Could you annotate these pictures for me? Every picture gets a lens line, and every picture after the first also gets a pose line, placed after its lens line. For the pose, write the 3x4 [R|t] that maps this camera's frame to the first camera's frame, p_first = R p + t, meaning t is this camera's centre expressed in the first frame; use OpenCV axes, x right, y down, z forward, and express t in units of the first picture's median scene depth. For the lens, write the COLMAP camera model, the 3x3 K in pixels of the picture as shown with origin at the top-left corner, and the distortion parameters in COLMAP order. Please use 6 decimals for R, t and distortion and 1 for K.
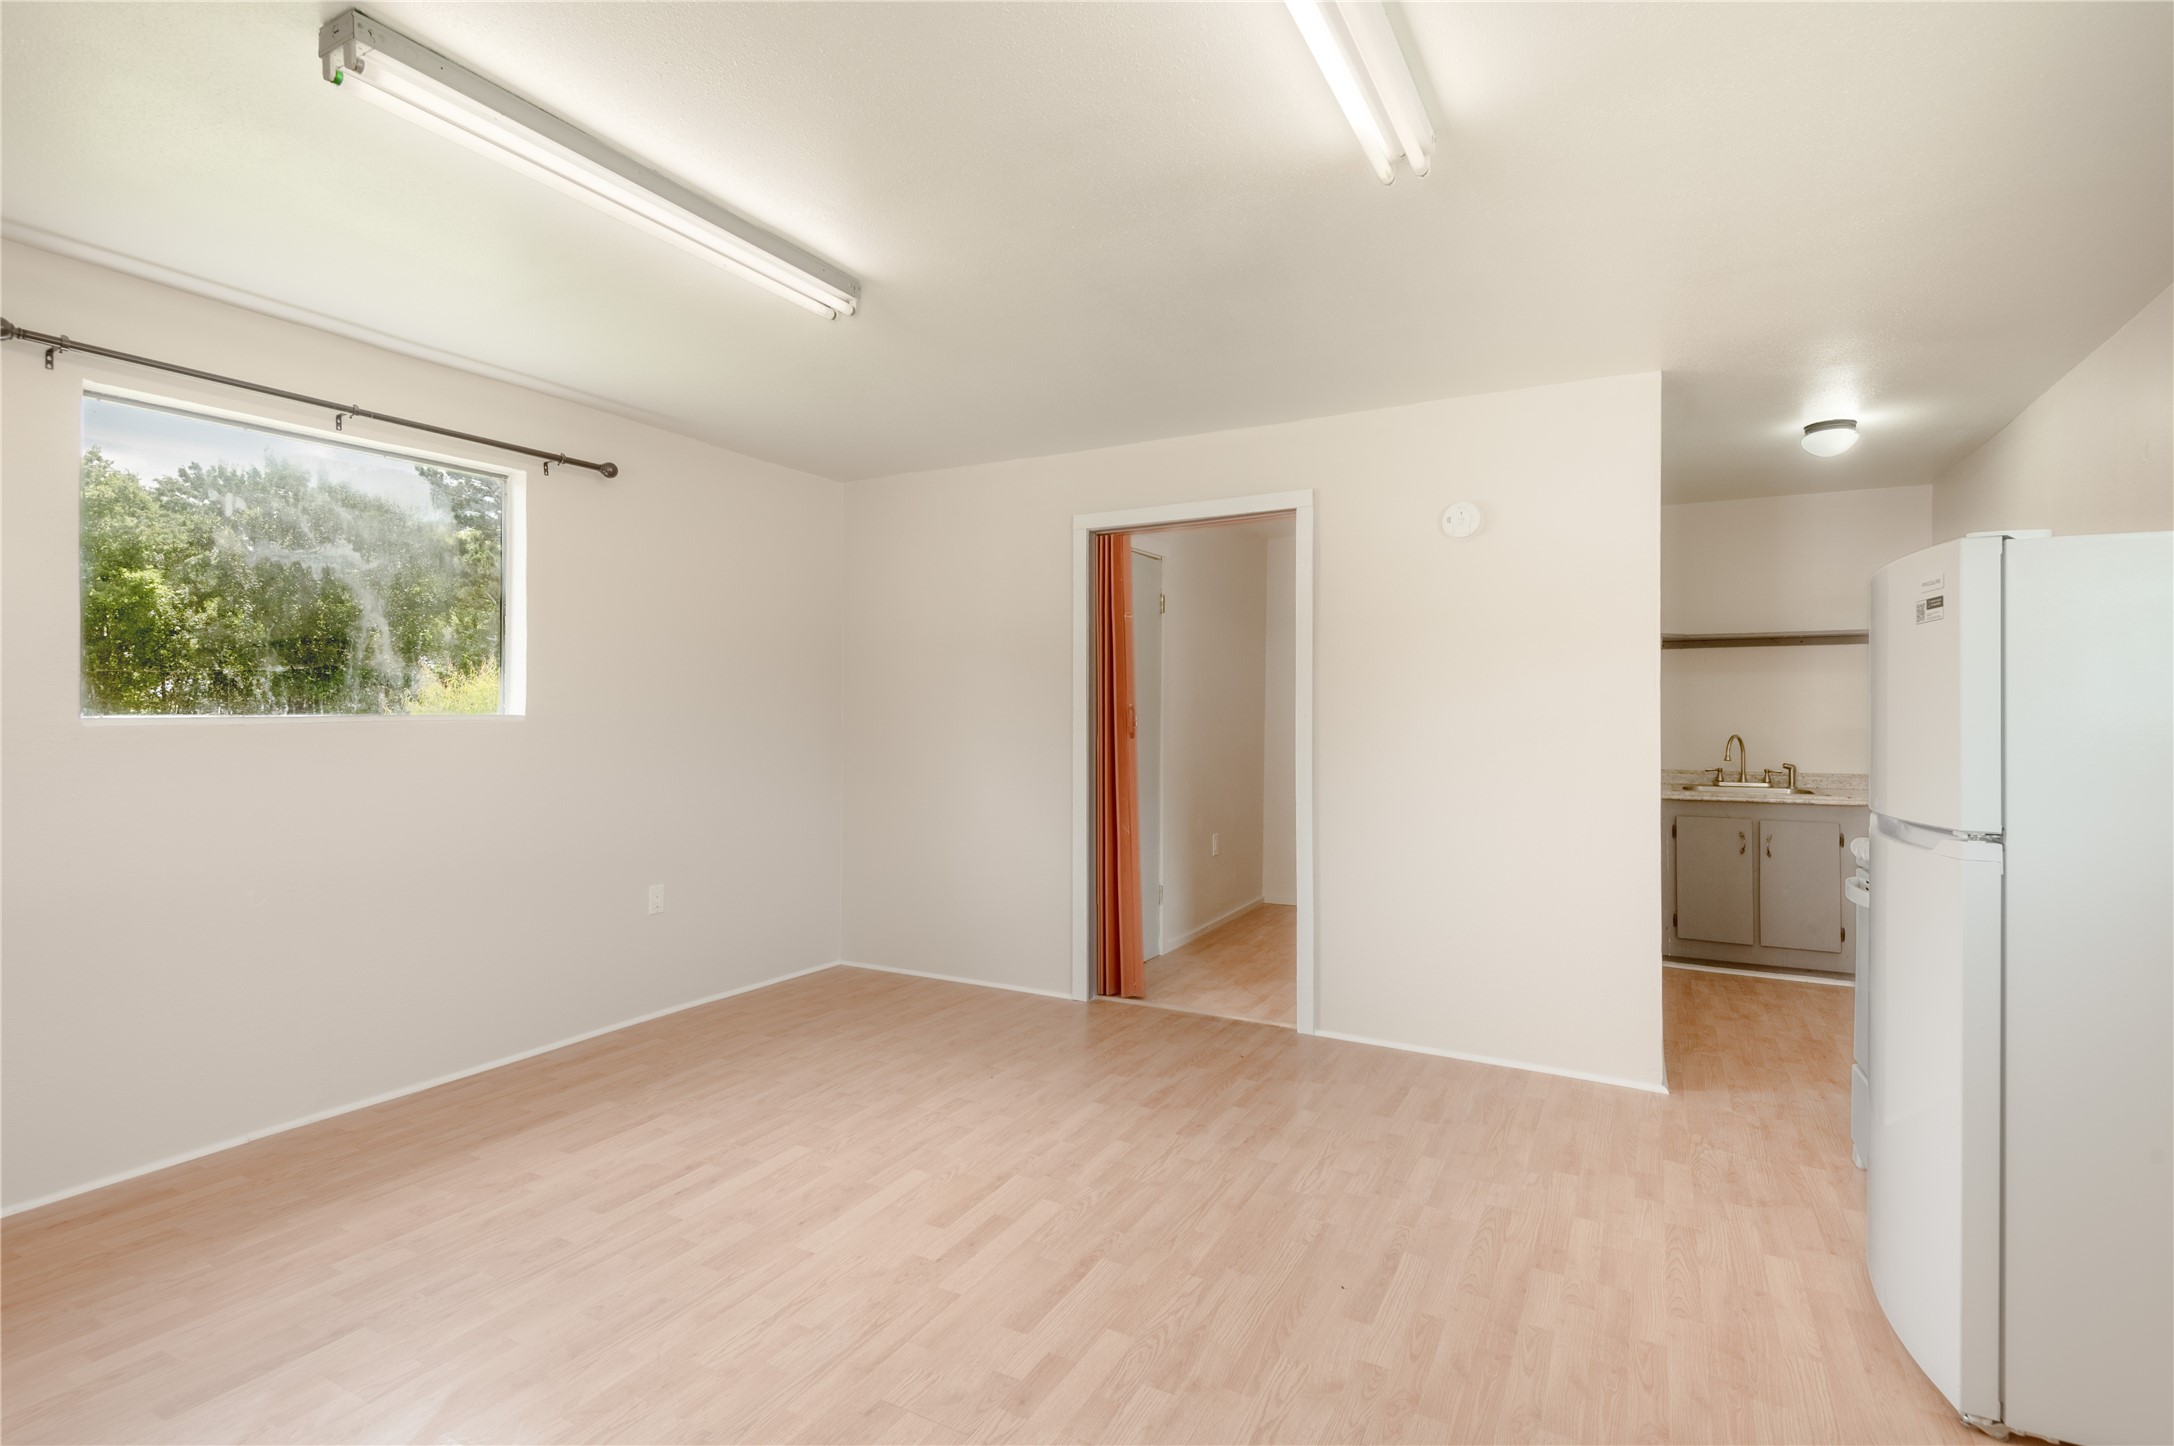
lens RADIAL K [[1036.6, 0, 1082.7], [0, 1036.6, 720.6], [0, 0, 1]] dist [0.035834, -0.025509]
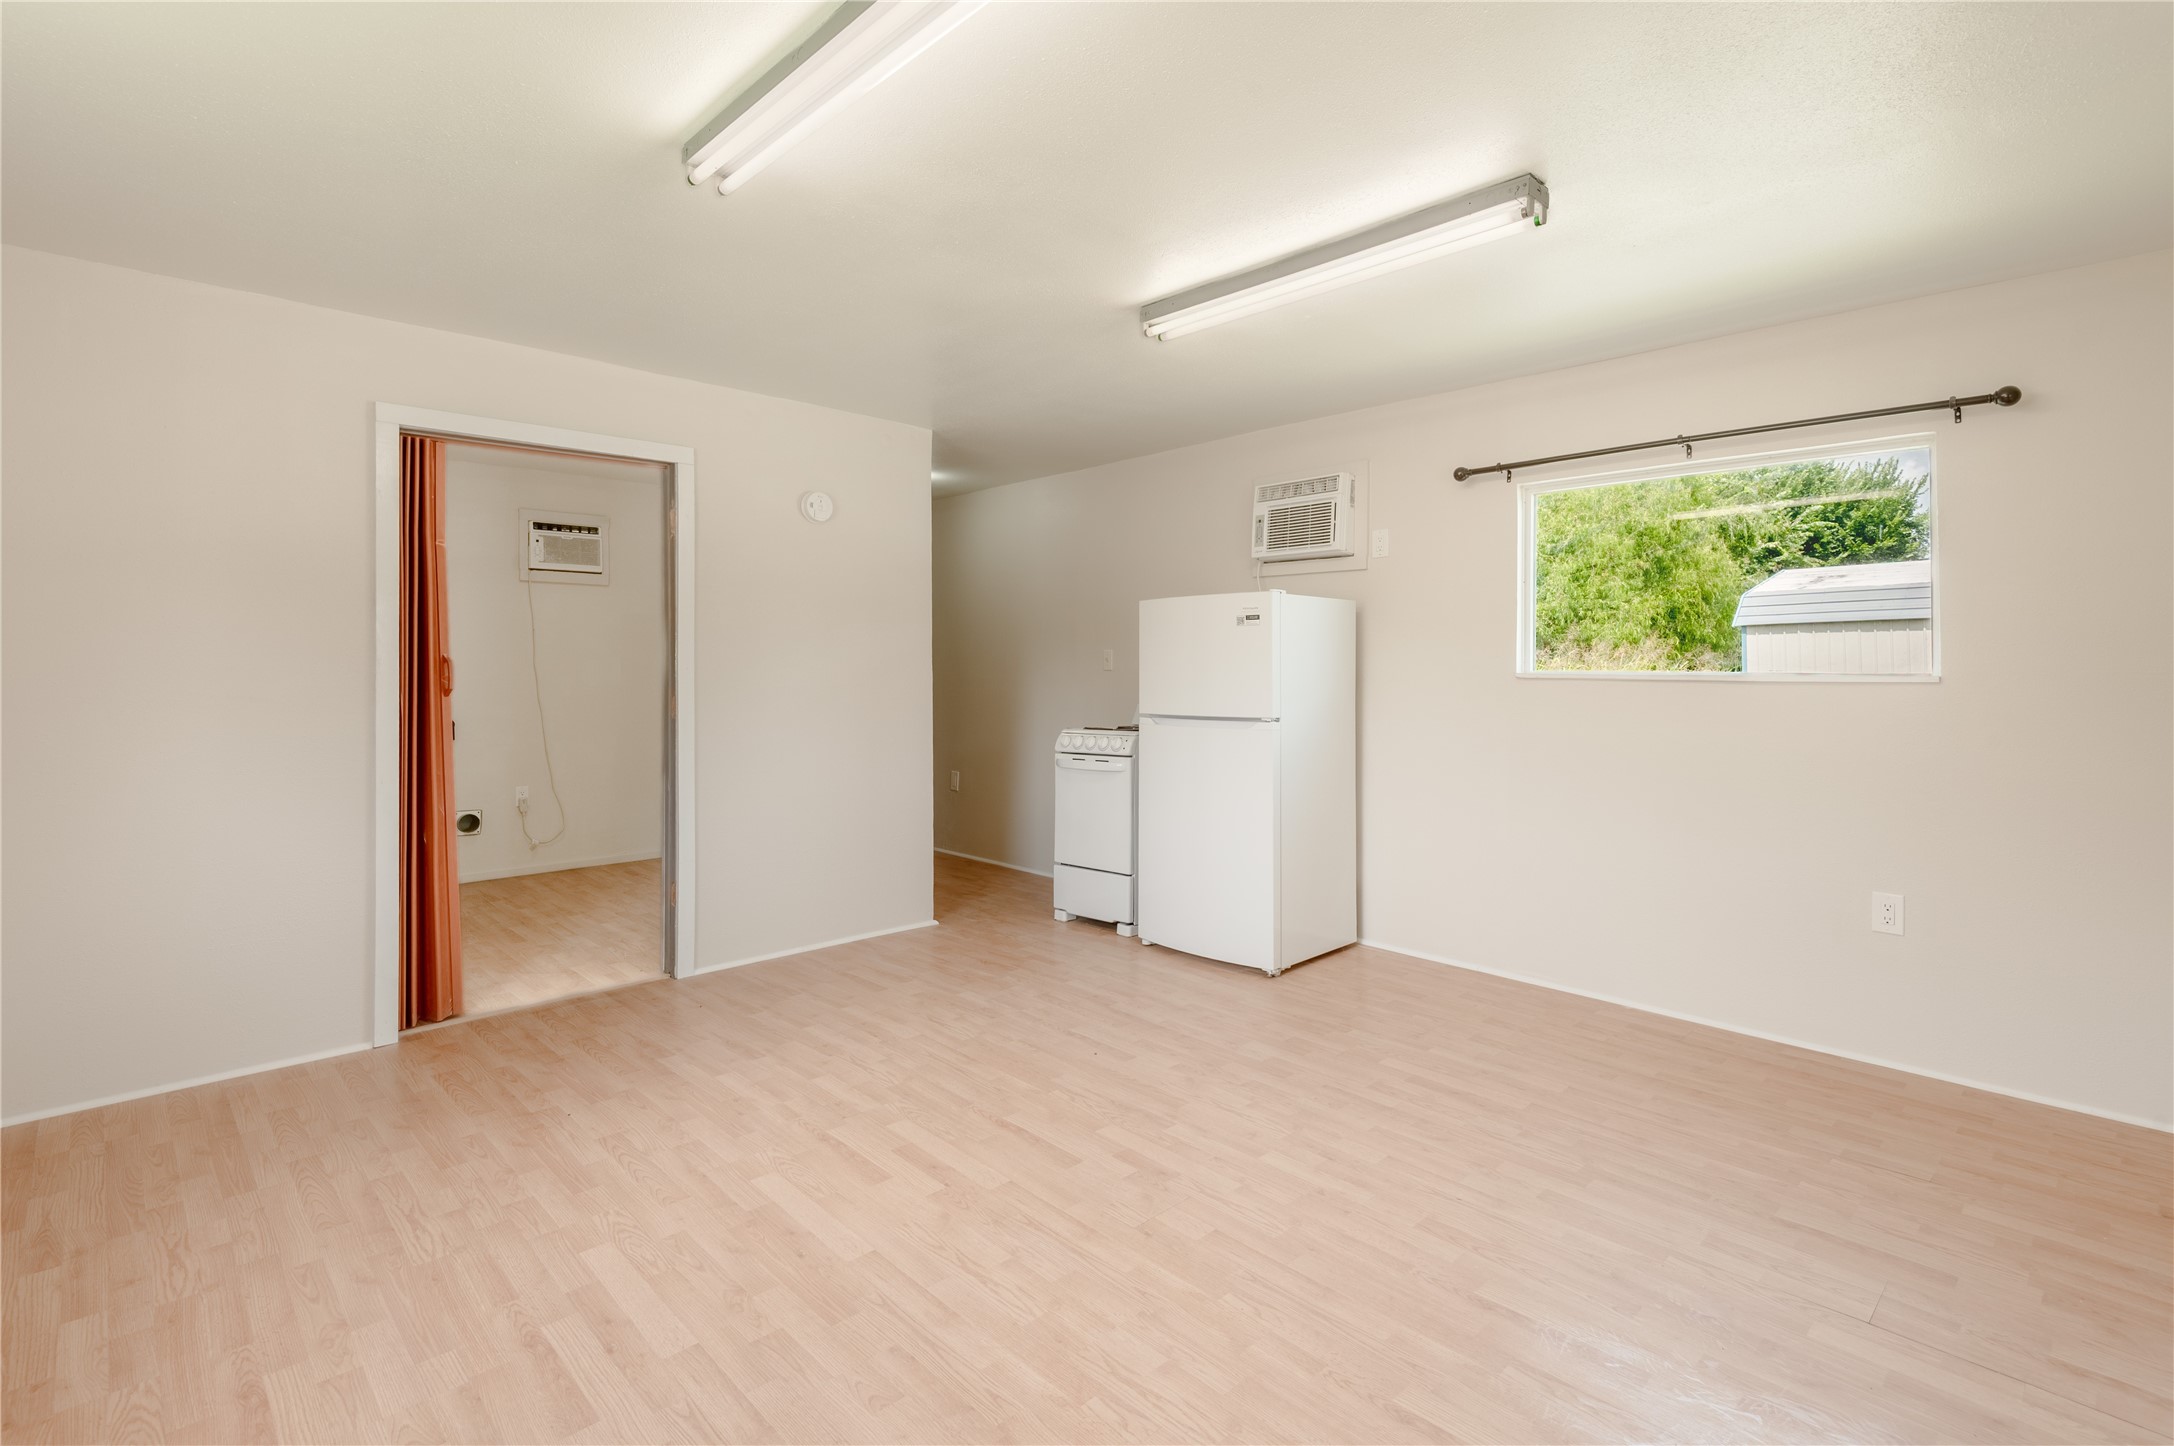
lens RADIAL K [[1017.7, 0, 1084.3], [0, 1017.7, 664.0], [0, 0, 1]] dist [0.031335, -0.021733]
pose [[0.296191, -0.000455, 0.955129, -0.861875], [0.003481, 0.999994, -0.000603, -0.008070], [-0.955123, 0.003503, 0.296190, 0.442126]]
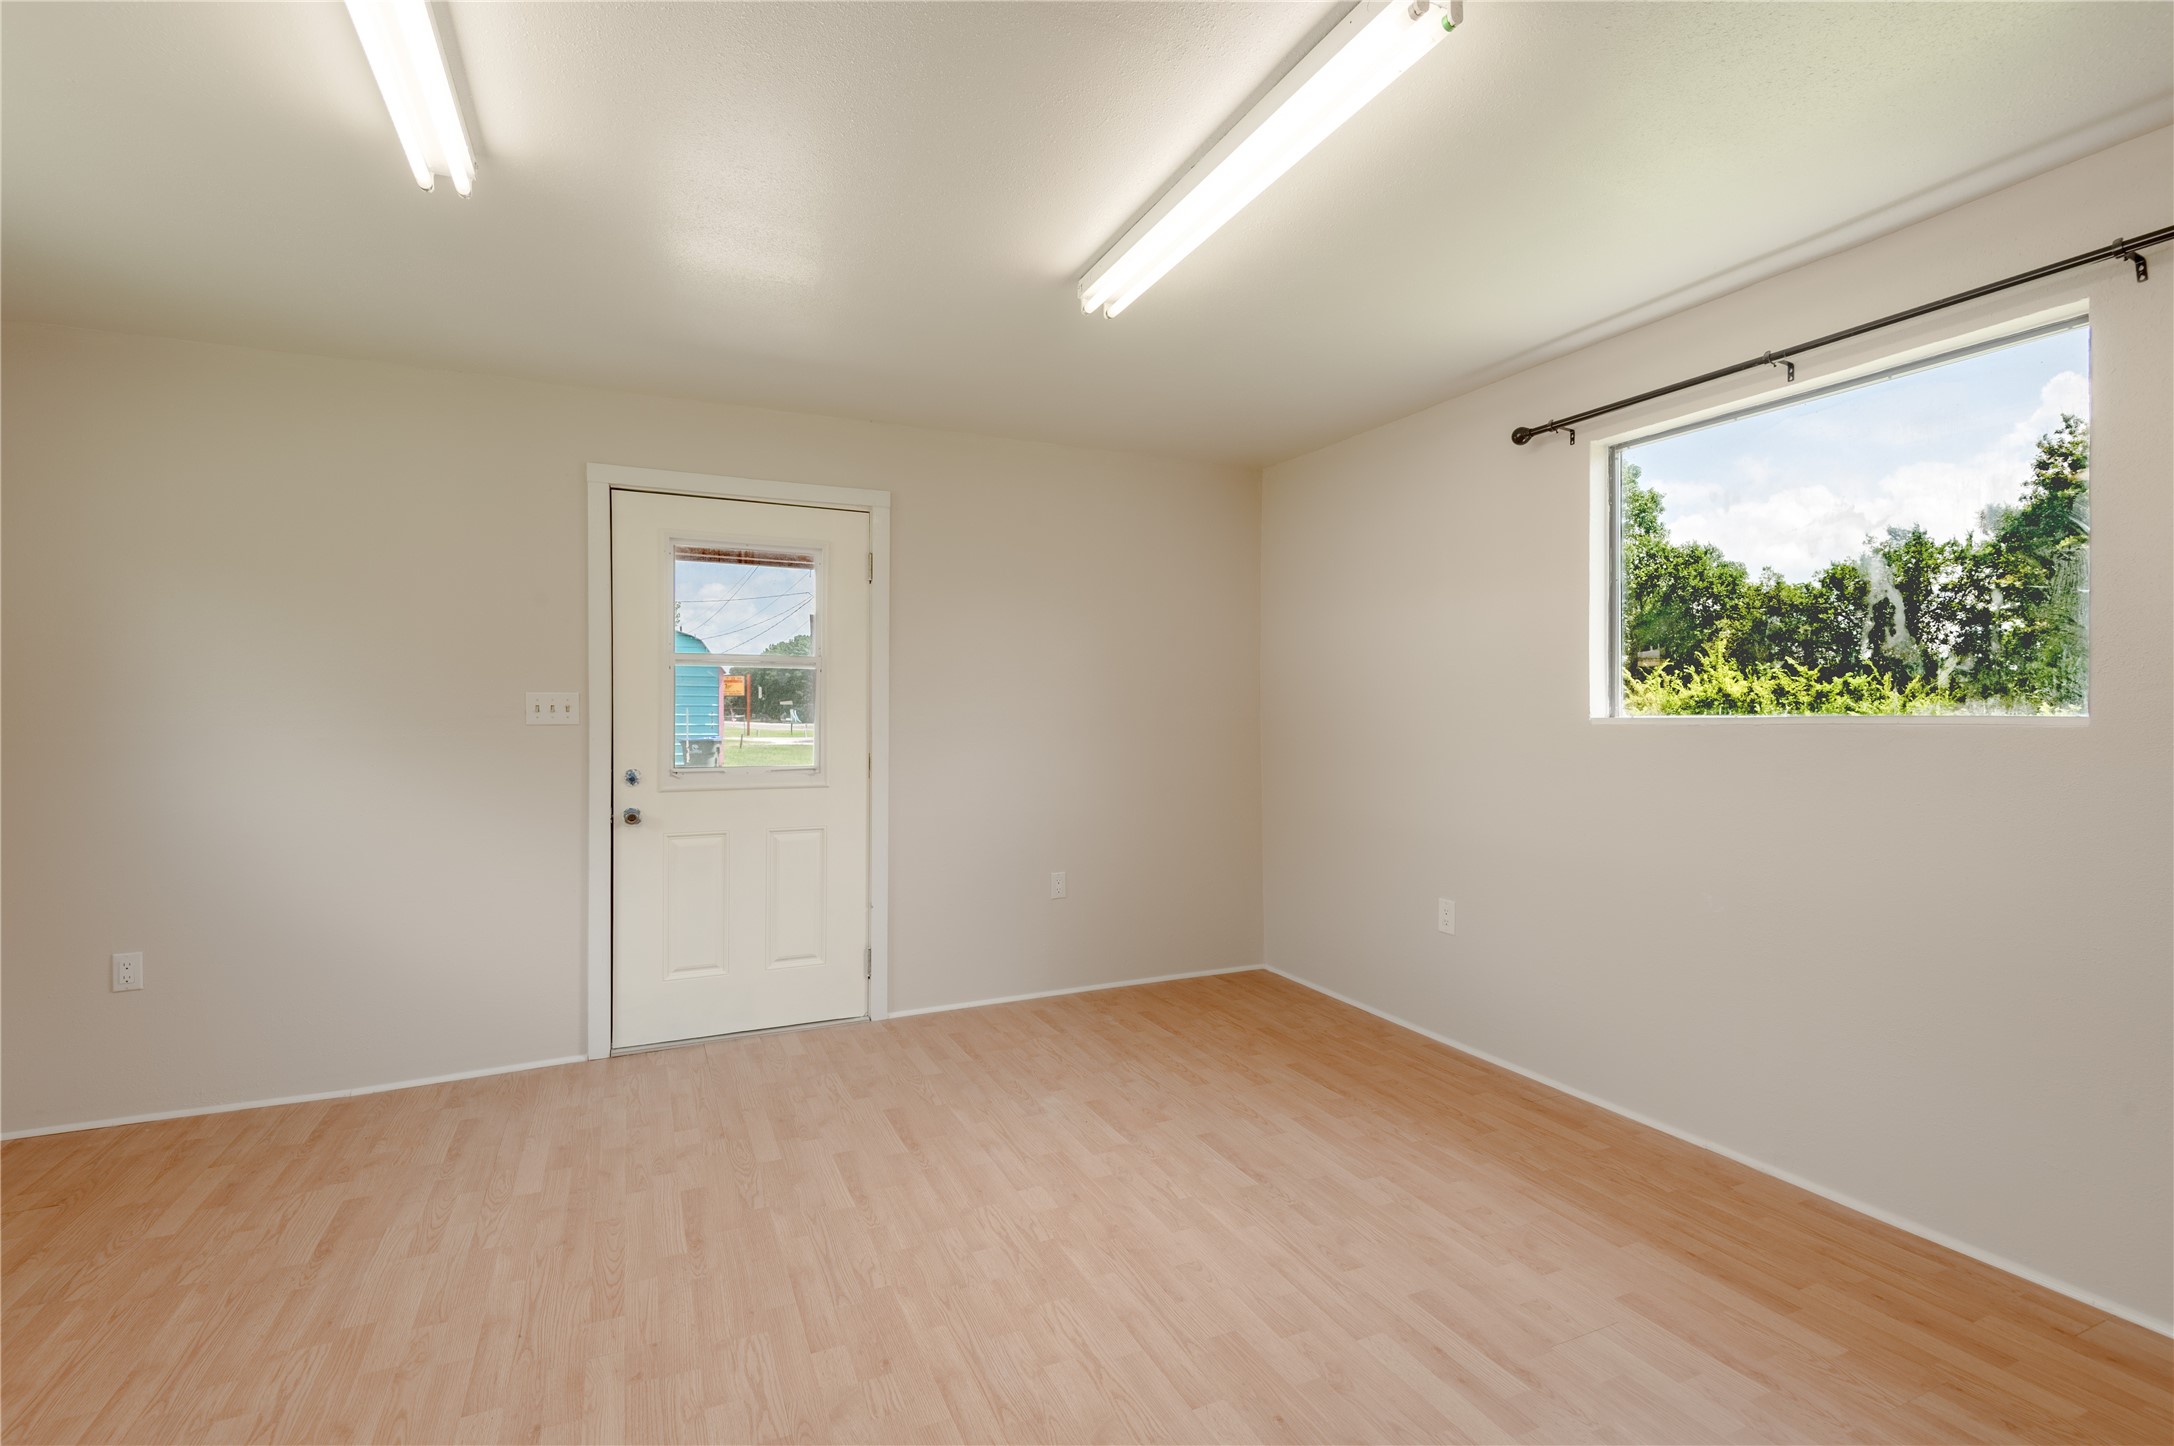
lens RADIAL K [[981.7, 0, 1087.0], [0, 981.7, 723.0], [0, 0, 1]] dist [0.024683, -0.010938]
pose [[-0.593565, 0.008160, -0.804745, 0.305835], [-0.003885, 0.999908, 0.013005, -0.009075], [0.804777, 0.010846, -0.593478, 1.100794]]
